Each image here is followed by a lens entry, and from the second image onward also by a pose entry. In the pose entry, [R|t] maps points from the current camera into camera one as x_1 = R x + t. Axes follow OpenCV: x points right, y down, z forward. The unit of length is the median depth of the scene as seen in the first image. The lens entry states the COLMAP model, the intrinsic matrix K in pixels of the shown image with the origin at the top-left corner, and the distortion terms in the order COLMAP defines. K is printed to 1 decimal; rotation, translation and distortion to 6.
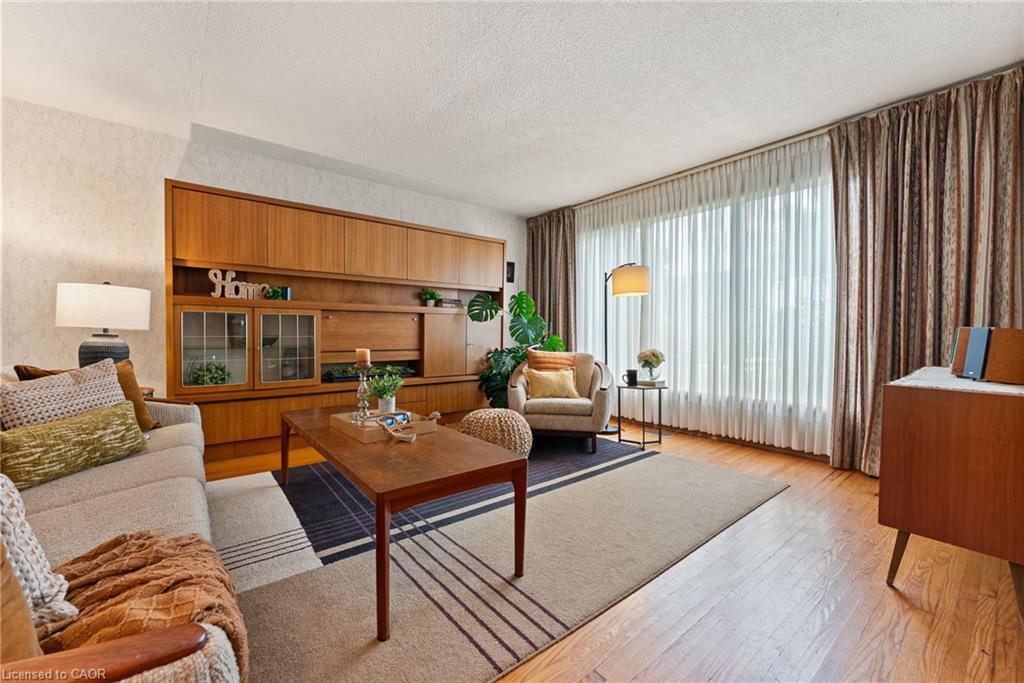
lens RADIAL K [[416.1, 0, 514.1], [0, 416.1, 339.2], [0, 0, 1]] dist [-0.001905, 0.000215]
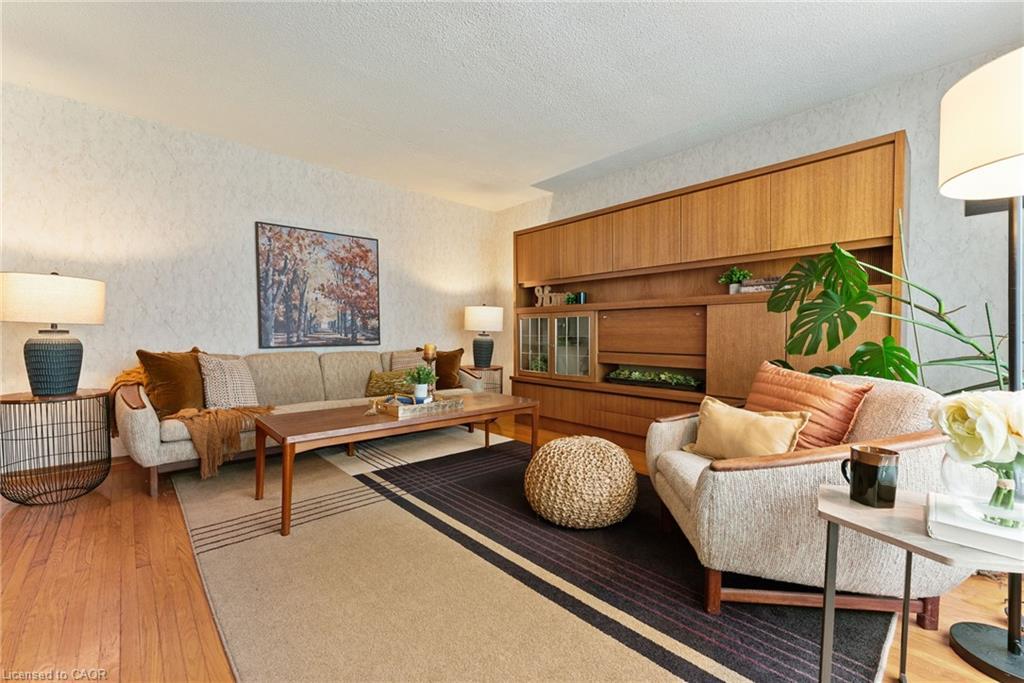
lens RADIAL K [[426.7, 0, 512.8], [0, 426.7, 345.4], [0, 0, 1]] dist [0.000463, 0.000014]
pose [[0.041374, 0.031922, -0.998634, 0.675016], [-0.009271, 0.999459, 0.031564, -0.017675], [0.999101, 0.007953, 0.041648, 0.847396]]
